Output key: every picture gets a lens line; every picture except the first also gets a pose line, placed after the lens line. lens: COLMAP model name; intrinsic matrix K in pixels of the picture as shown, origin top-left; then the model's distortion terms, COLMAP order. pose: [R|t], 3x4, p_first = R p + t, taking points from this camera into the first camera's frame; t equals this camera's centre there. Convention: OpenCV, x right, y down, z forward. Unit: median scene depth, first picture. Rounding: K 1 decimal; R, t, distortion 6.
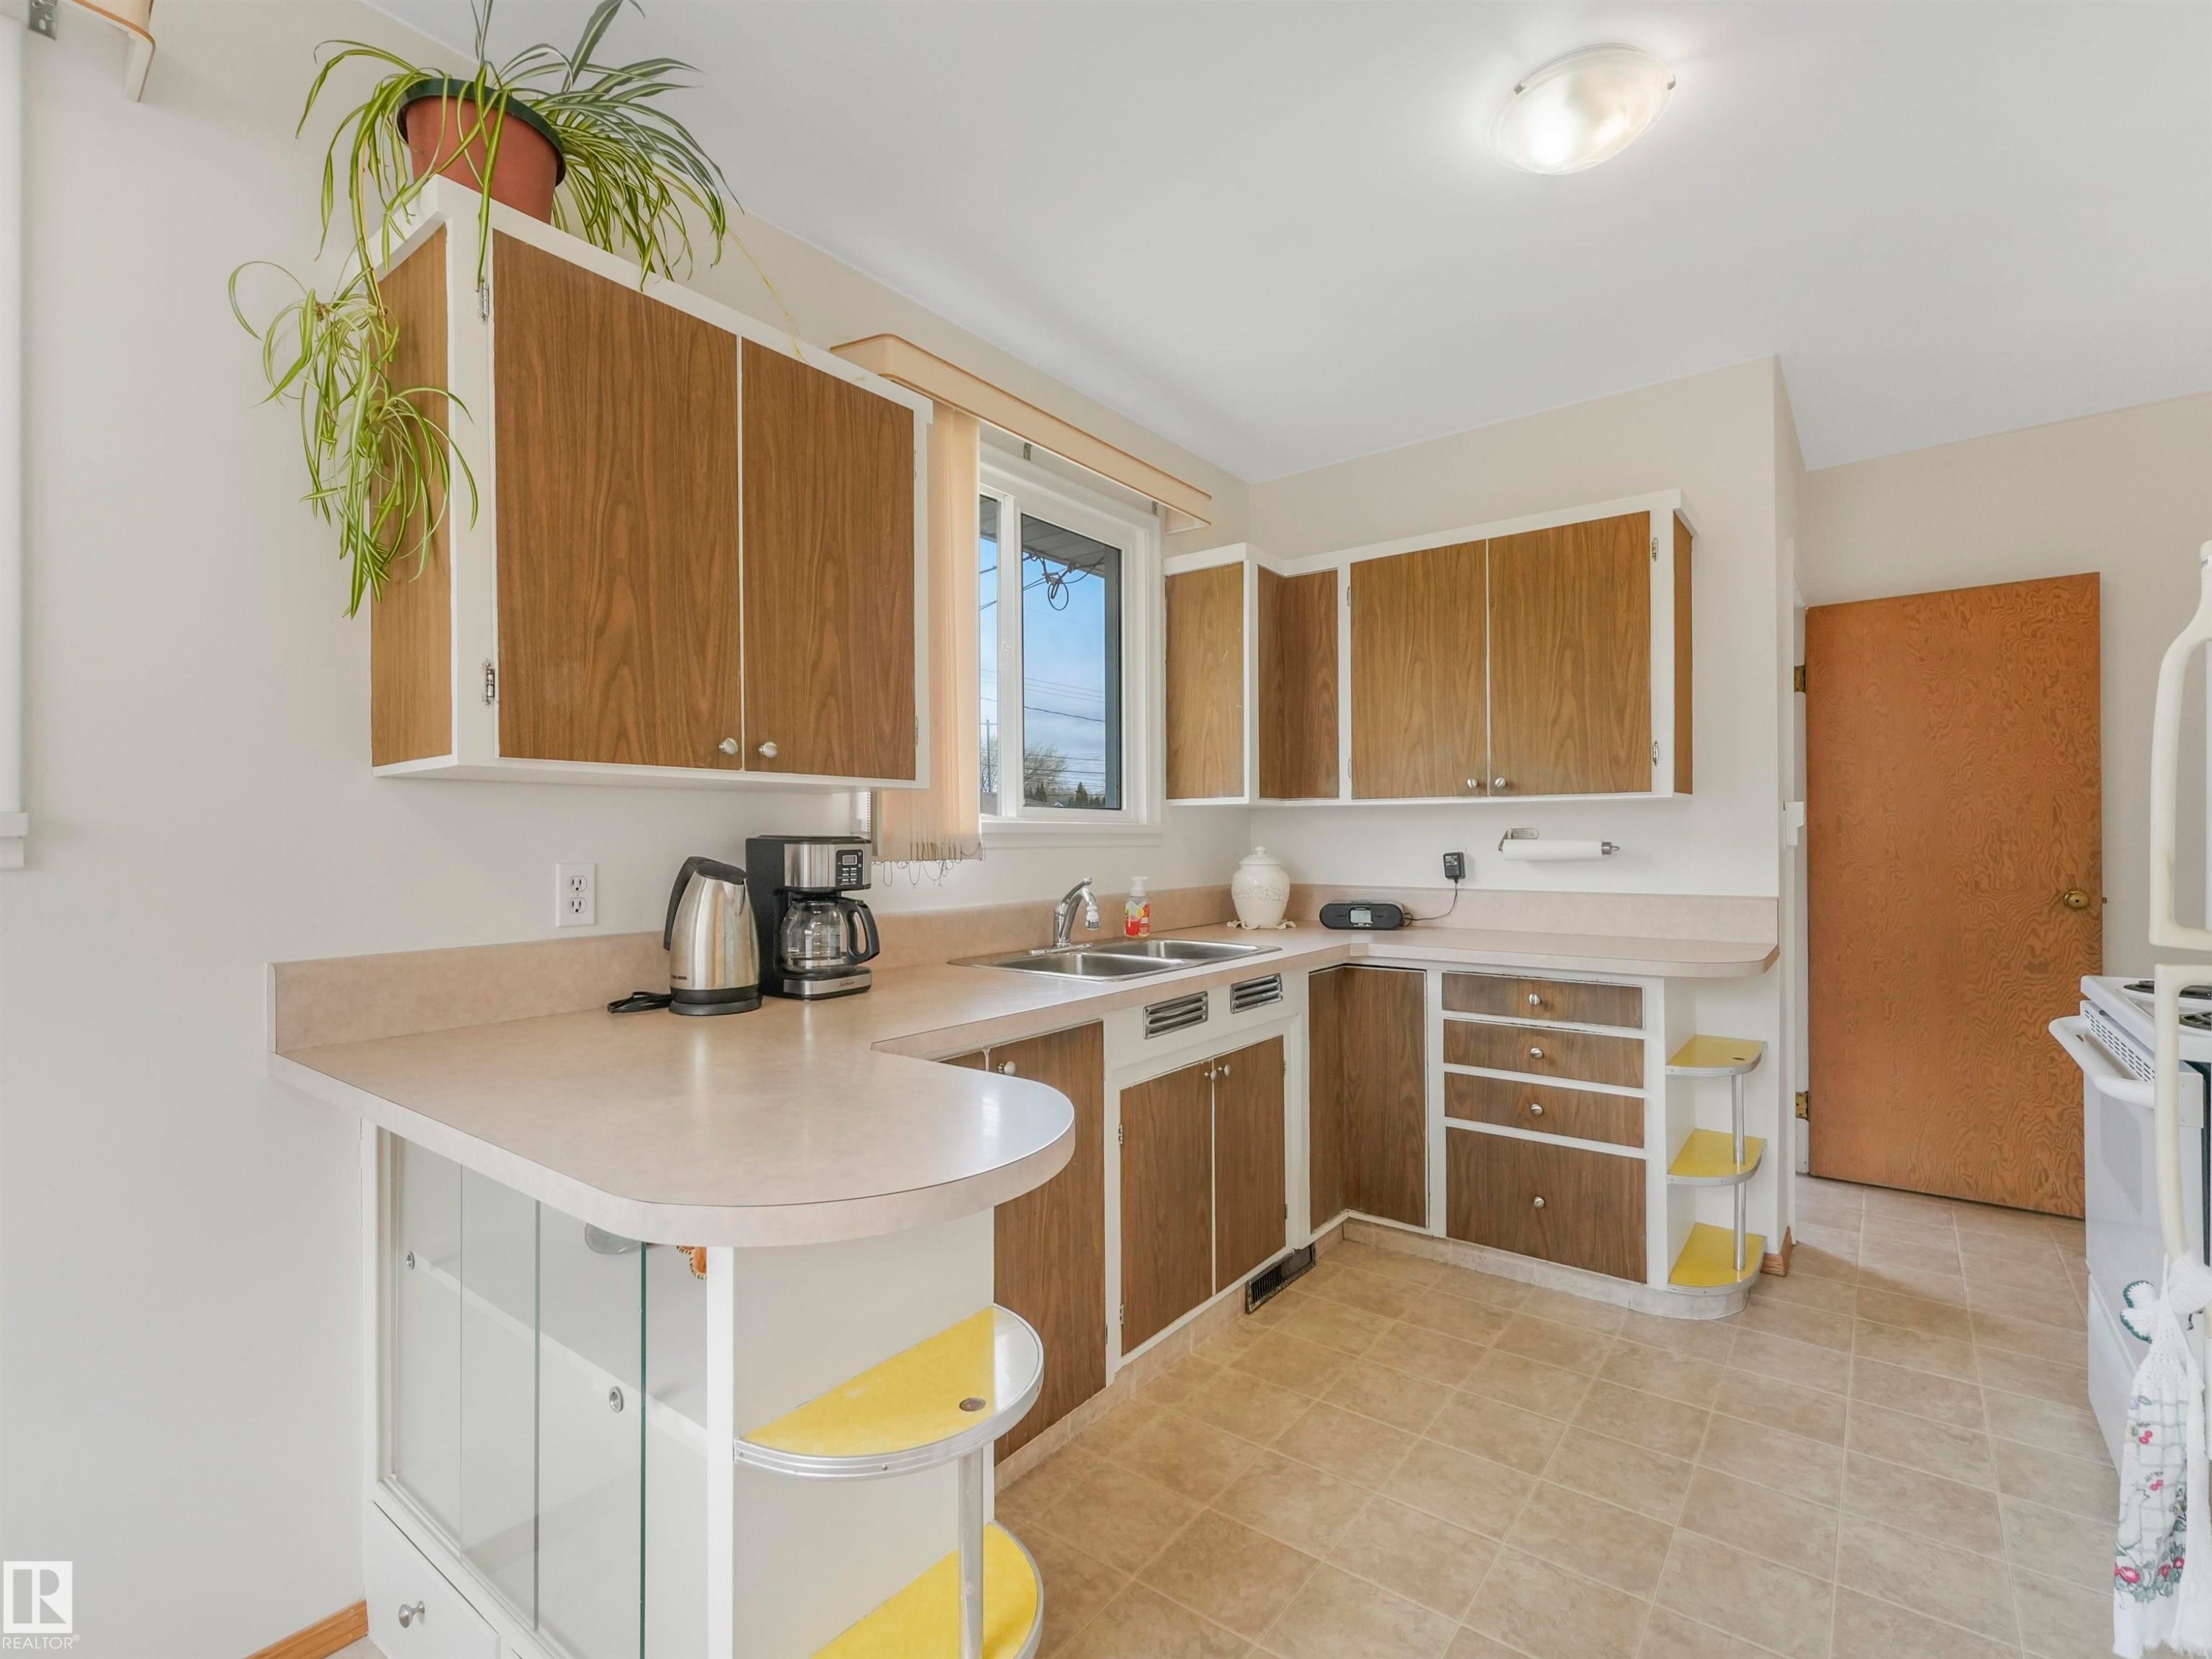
lens RADIAL K [[1015.4, 0, 1104.1], [0, 1015.4, 834.5], [0, 0, 1]] dist [-0.000763, 0.000419]
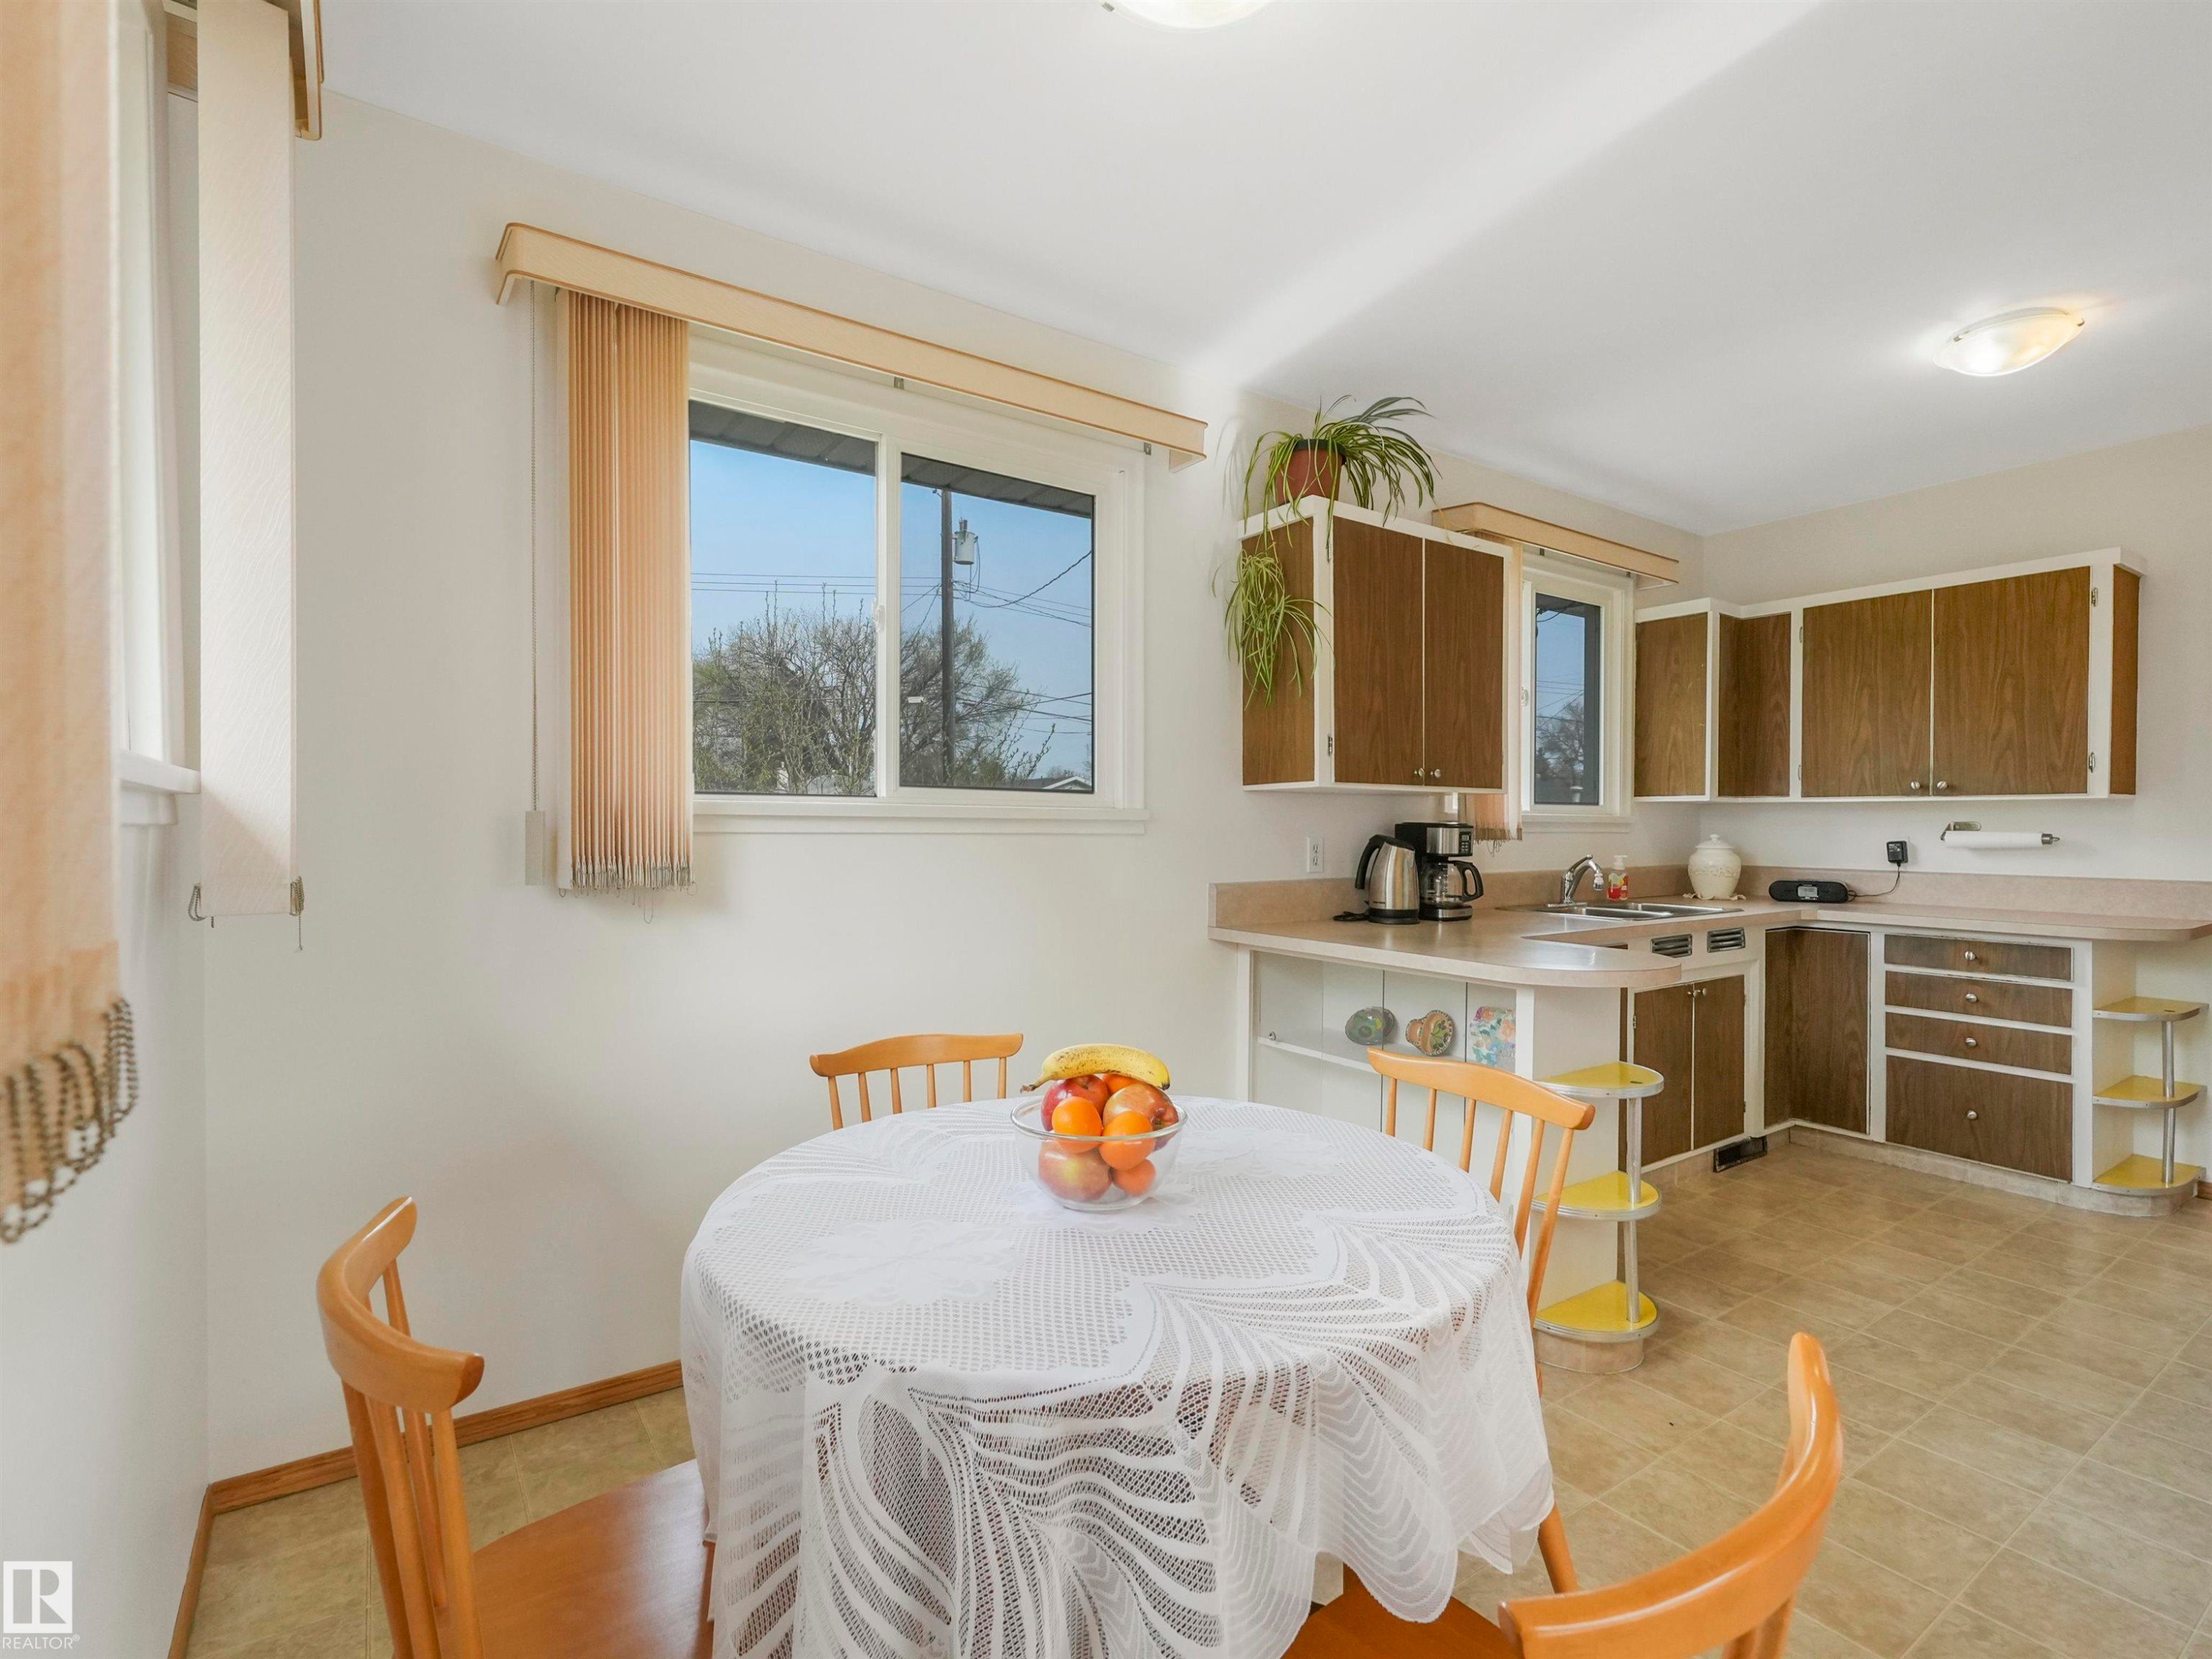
lens RADIAL K [[1041.1, 0, 1120.2], [0, 1041.1, 830.7], [0, 0, 1]] dist [0.002360, 0.000823]
pose [[0.953179, 0.011543, -0.302185, -0.198341], [-0.008922, 0.999910, 0.010052, 0.001255], [0.302274, -0.006885, 0.953196, -0.566334]]
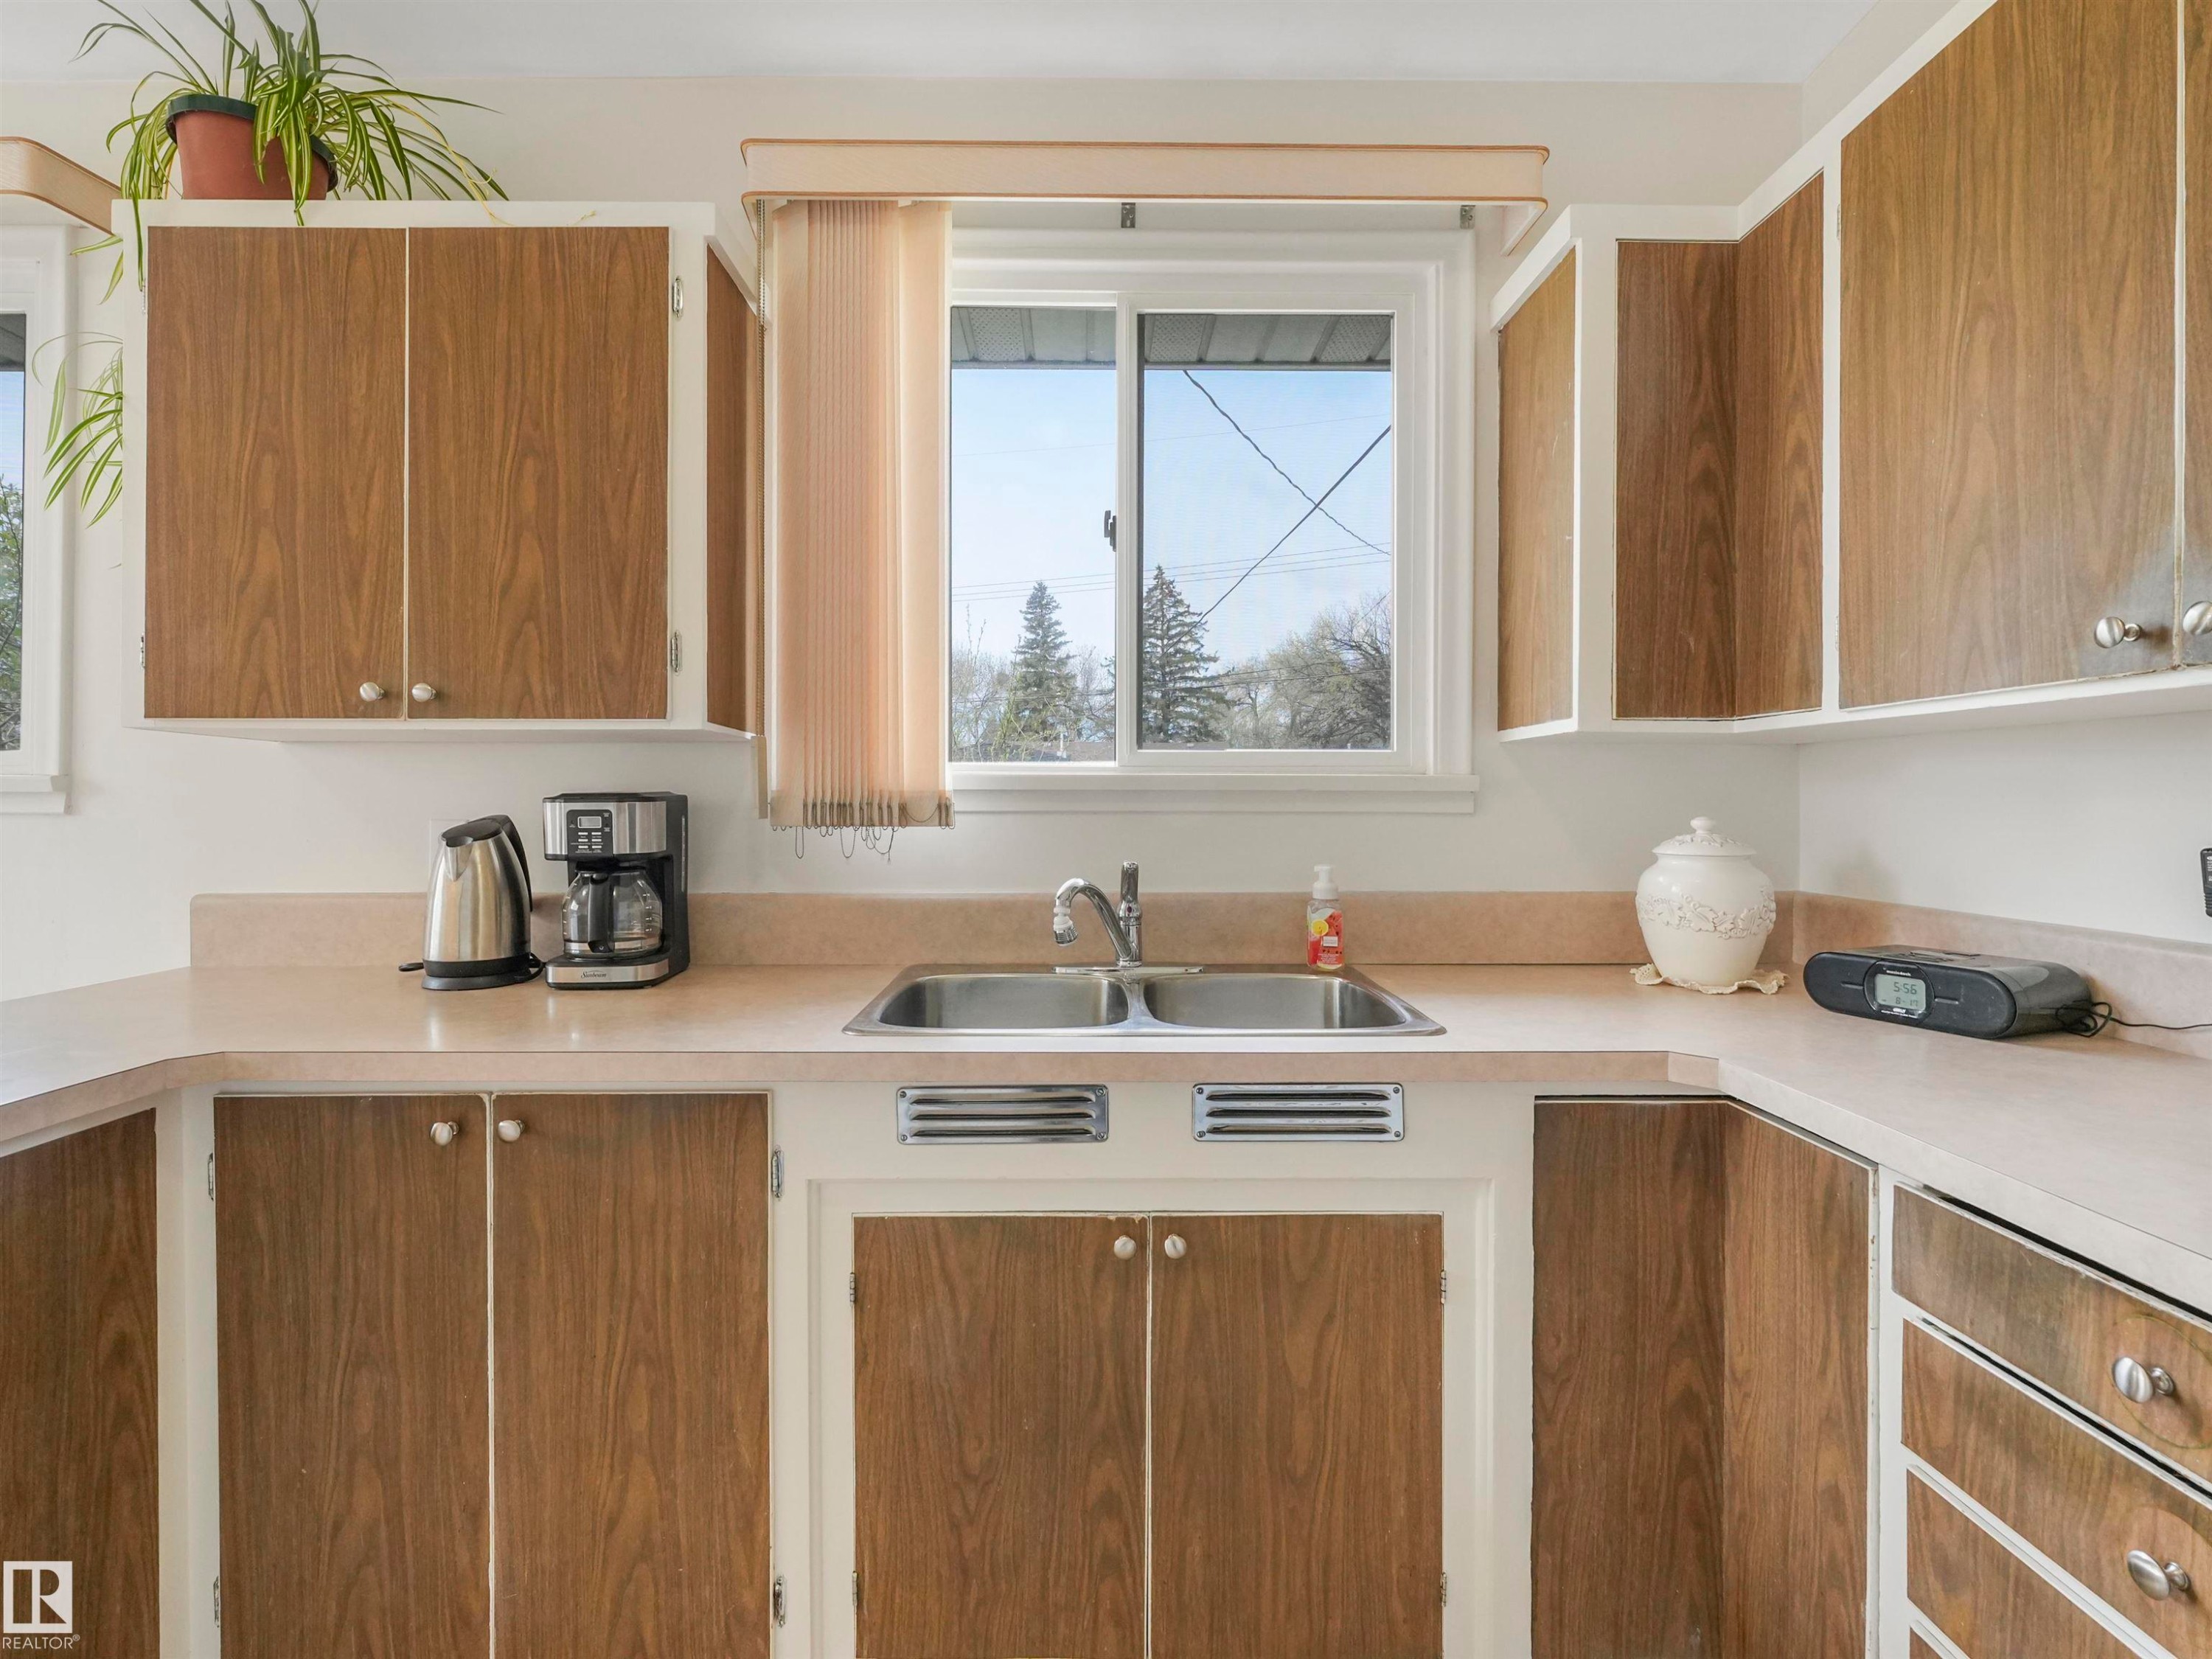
lens RADIAL K [[1024.5, 0, 1104.6], [0, 1024.5, 810.5], [0, 0, 1]] dist [-0.002000, -0.000115]
pose [[0.613134, 0.010424, -0.789910, 0.464481], [-0.001764, 0.999929, 0.011827, 0.003746], [0.789977, -0.005858, 0.613108, 0.596803]]
